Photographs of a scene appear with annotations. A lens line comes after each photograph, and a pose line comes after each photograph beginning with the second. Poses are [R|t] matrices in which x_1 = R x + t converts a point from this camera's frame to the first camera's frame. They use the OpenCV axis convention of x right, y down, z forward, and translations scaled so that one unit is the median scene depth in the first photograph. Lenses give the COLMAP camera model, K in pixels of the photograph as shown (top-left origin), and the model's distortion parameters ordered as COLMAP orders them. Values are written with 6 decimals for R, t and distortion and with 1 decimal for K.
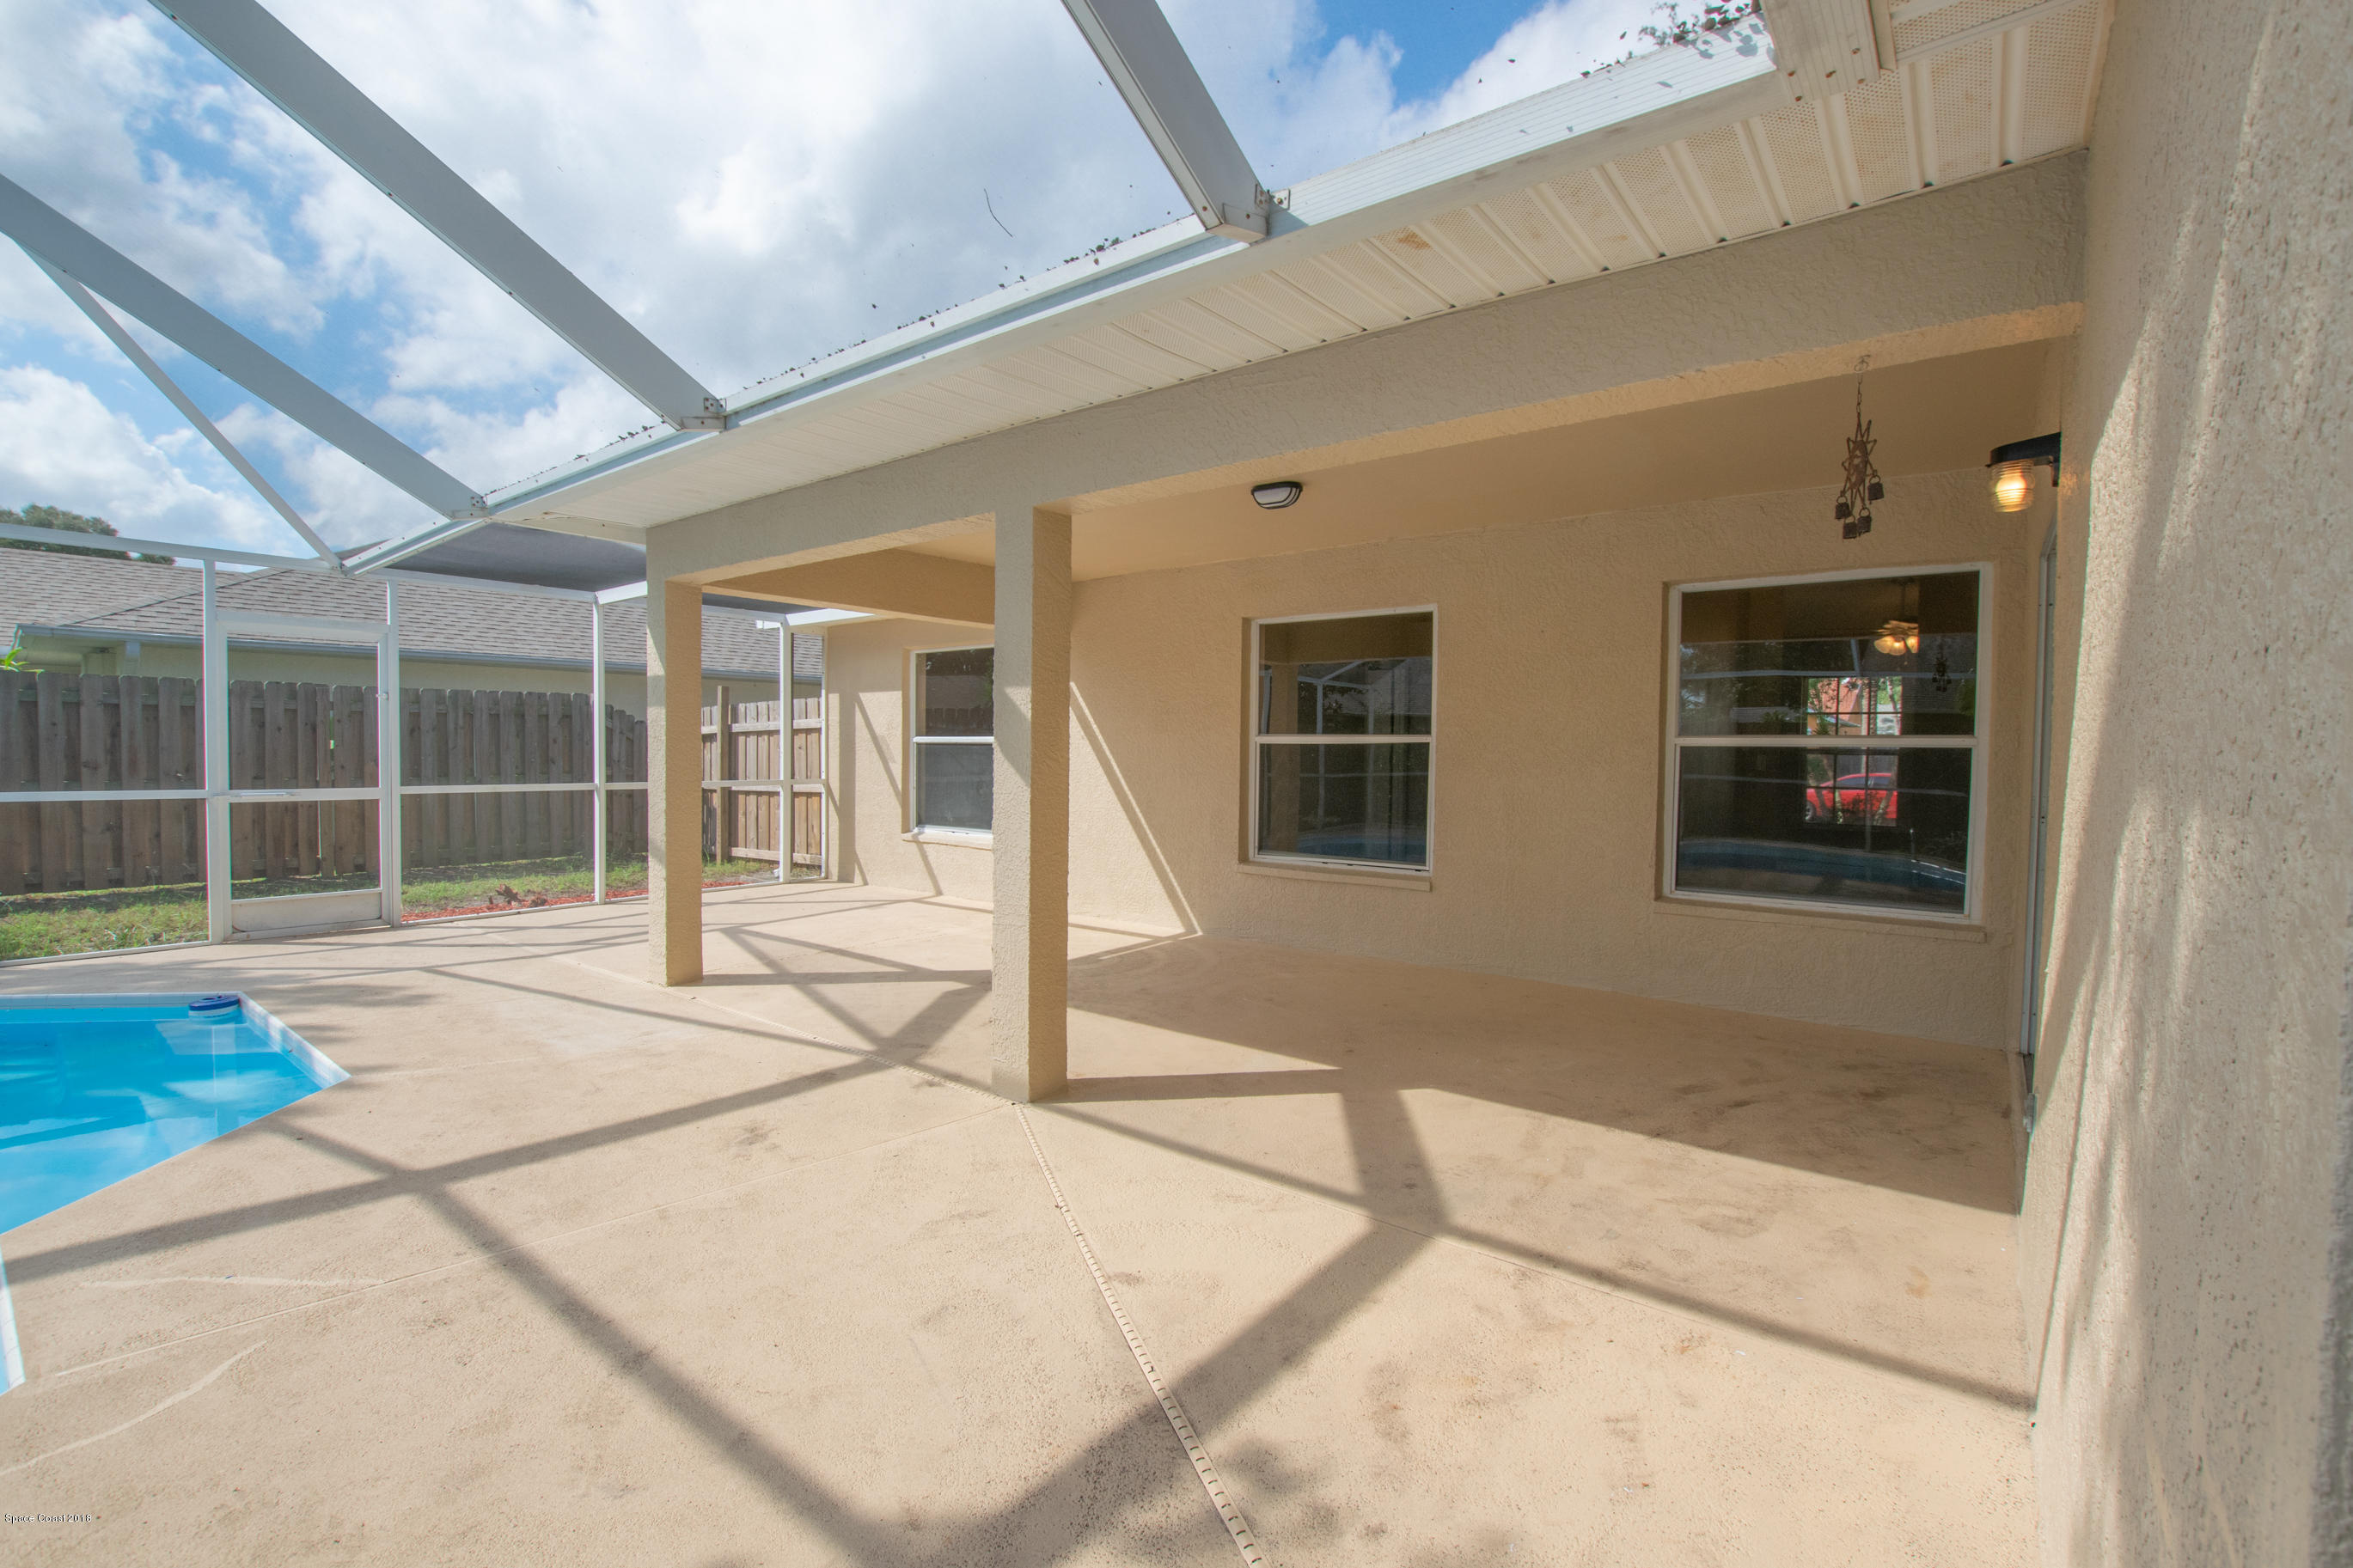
lens RADIAL K [[1054.6, 0, 1160.6], [0, 1054.6, 786.6], [0, 0, 1]] dist [-0.028696, 0.004186]
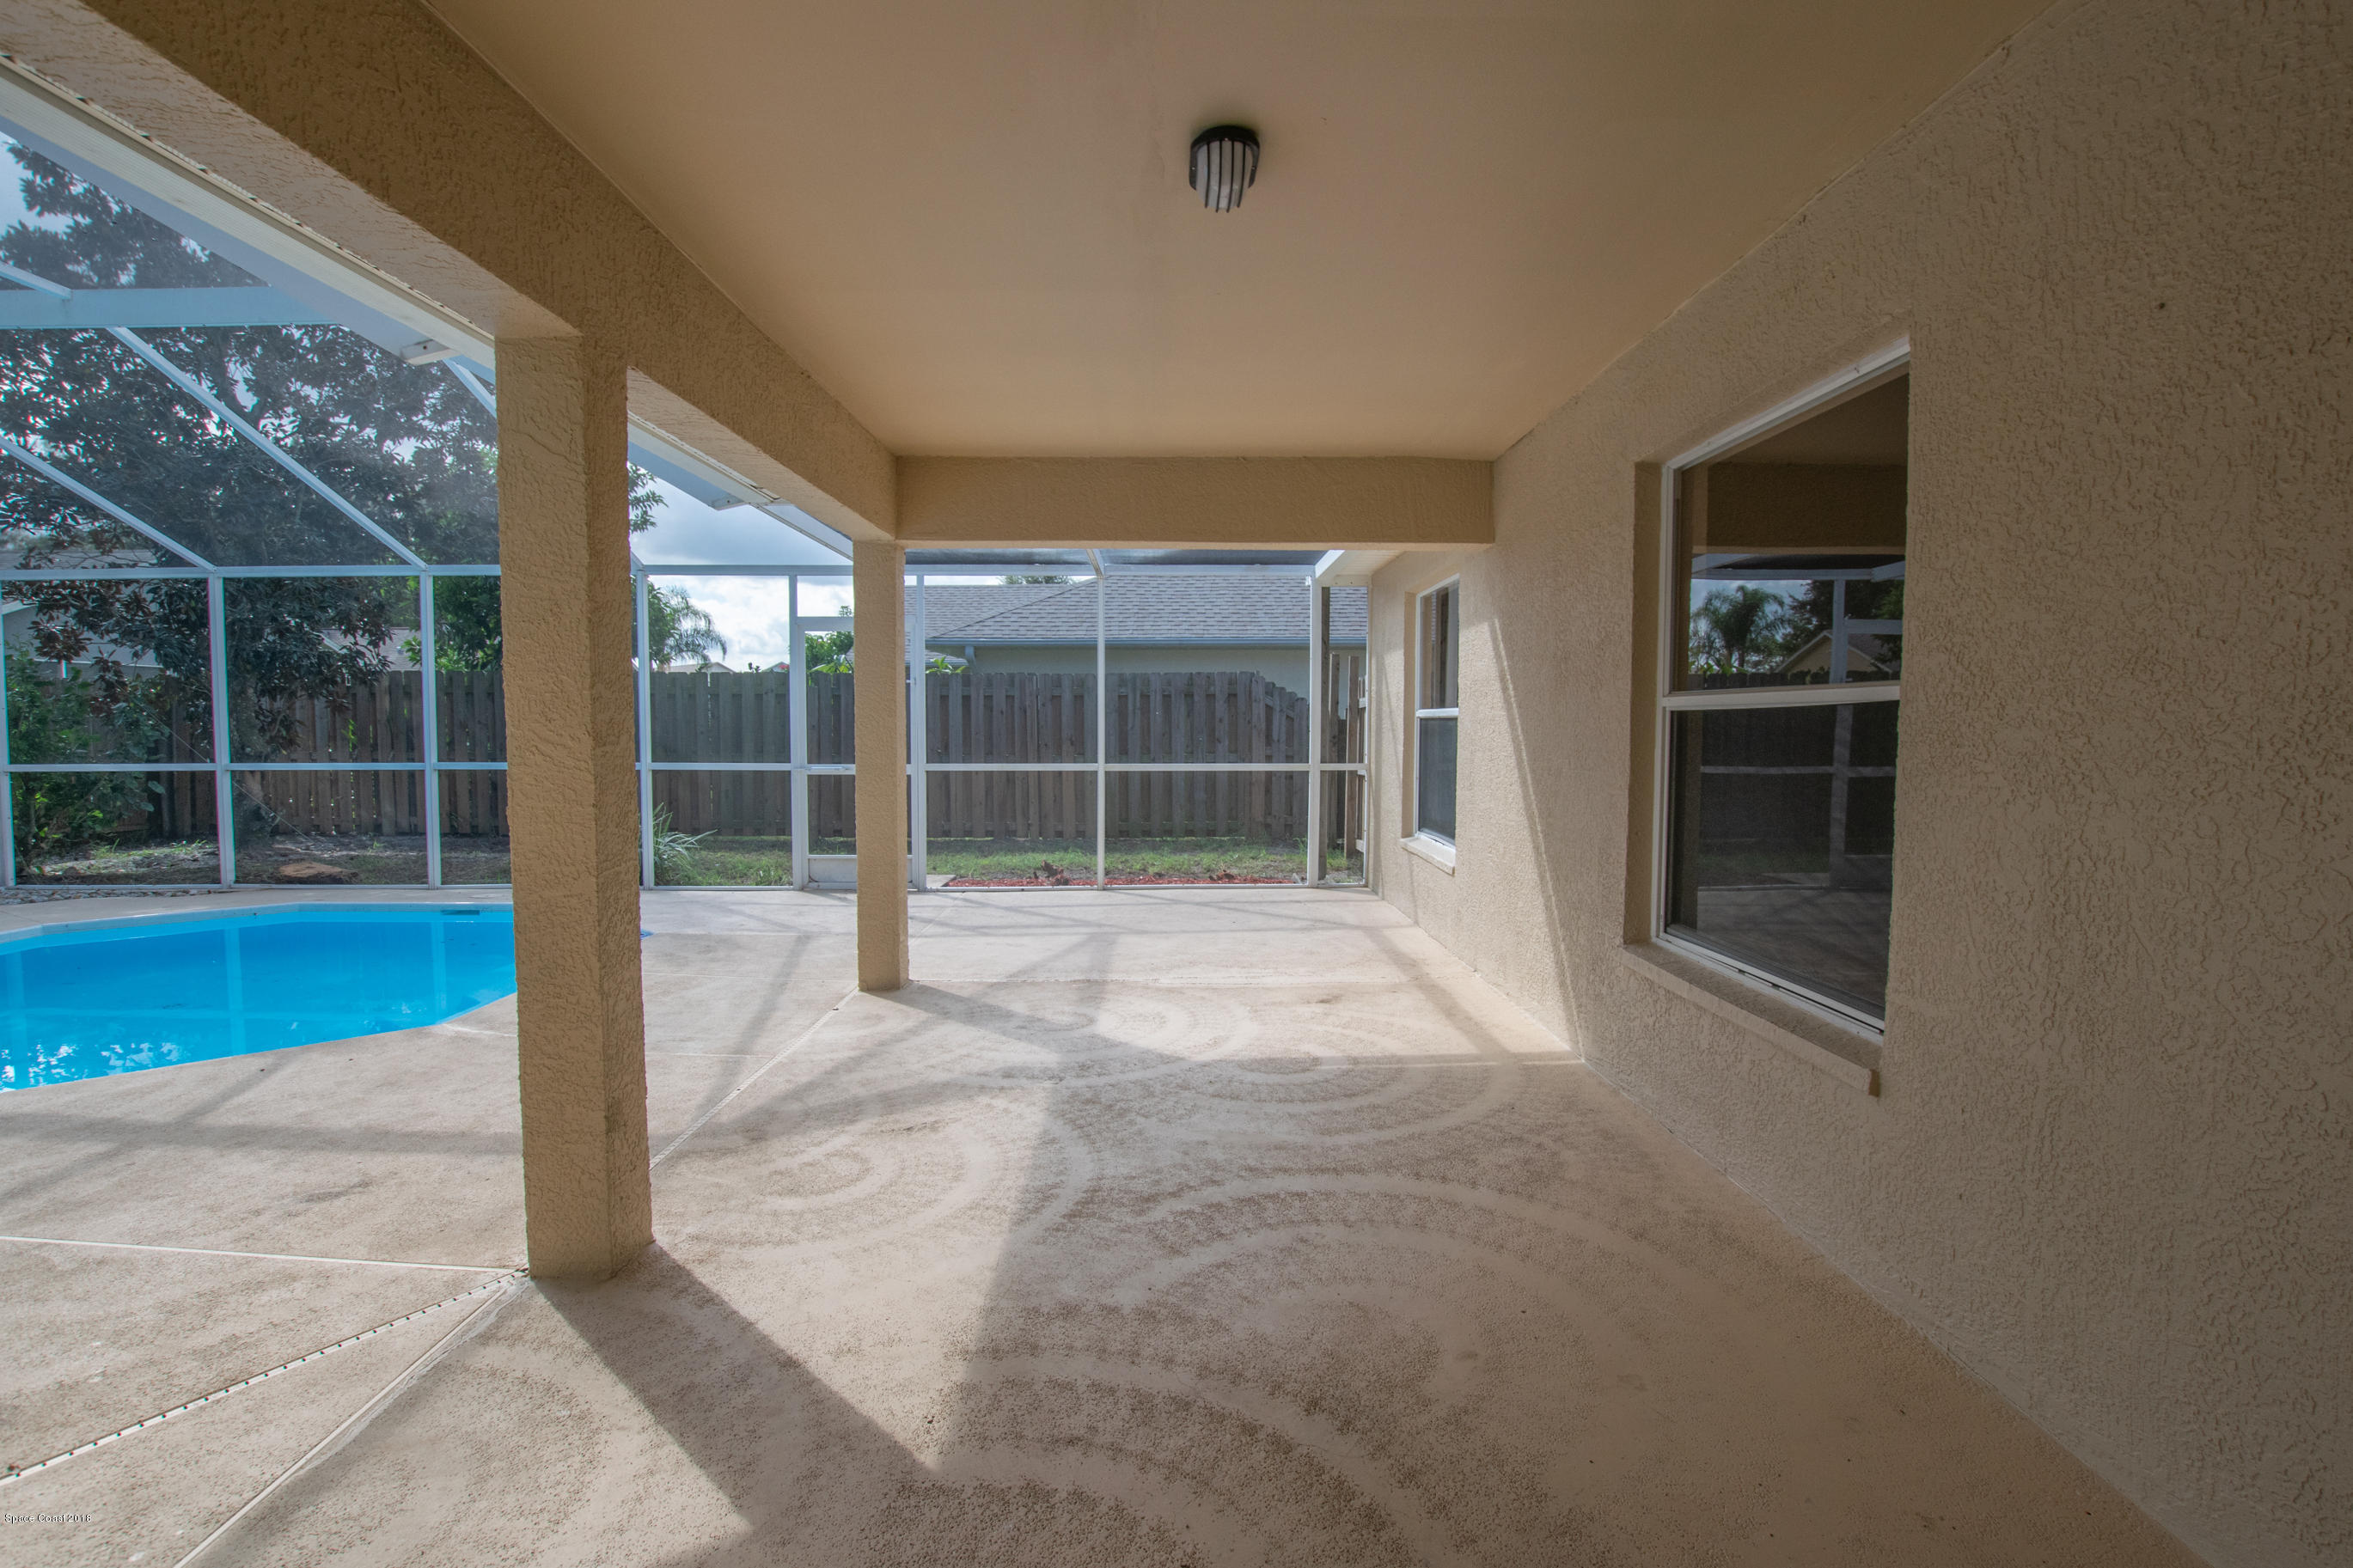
lens RADIAL K [[1094.9, 0, 1170.6], [0, 1094.9, 790.3], [0, 0, 1]] dist [-0.024563, 0.000232]
pose [[0.623478, 0.037453, -0.780943, 0.263592], [-0.022167, 0.999297, 0.030228, -0.009148], [0.781527, -0.001535, 0.623870, 0.387528]]
